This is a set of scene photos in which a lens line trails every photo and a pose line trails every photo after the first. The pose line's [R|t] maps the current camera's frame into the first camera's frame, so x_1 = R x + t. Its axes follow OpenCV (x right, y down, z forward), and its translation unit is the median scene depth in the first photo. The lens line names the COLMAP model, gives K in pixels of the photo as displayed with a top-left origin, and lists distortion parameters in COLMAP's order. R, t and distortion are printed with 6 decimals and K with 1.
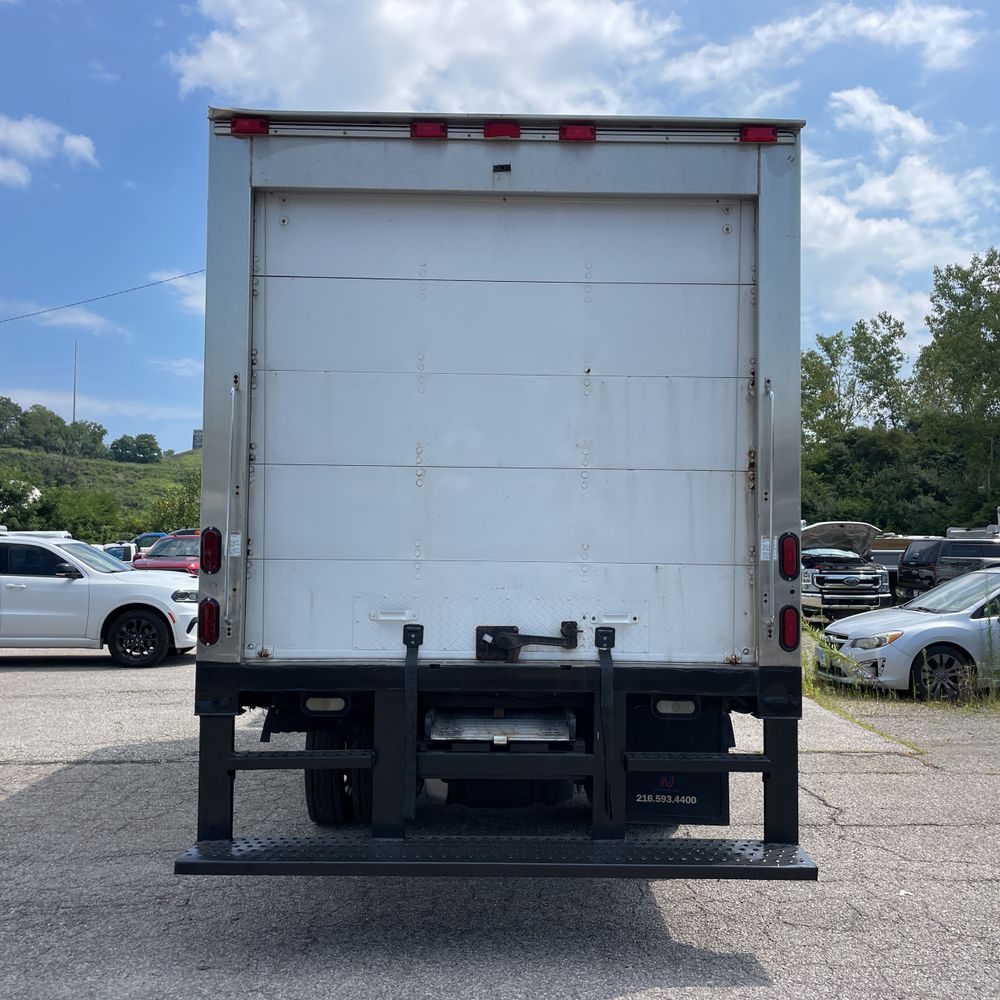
lens RADIAL K [[1021.4, 0, 512.9], [0, 1021.4, 499.7], [0, 0, 1]] dist [0.105755, -0.150123]
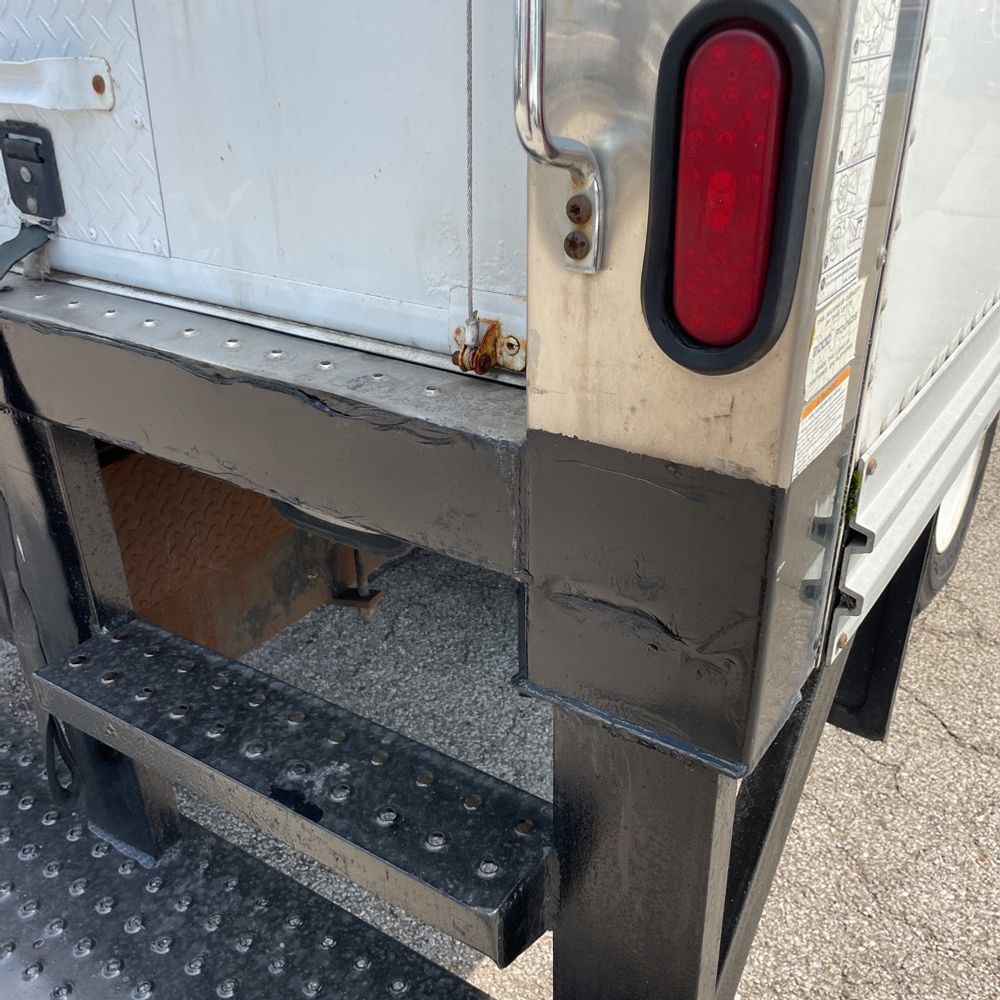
lens RADIAL K [[1021.4, 0, 512.9], [0, 1021.4, 499.7], [0, 0, 1]] dist [0.105755, -0.150123]
pose [[0.824994, 0.232502, -0.515099, 0.261861], [0.039542, 0.885471, 0.463008, 0.079595], [0.563756, -0.402347, 0.721315, 0.712982]]
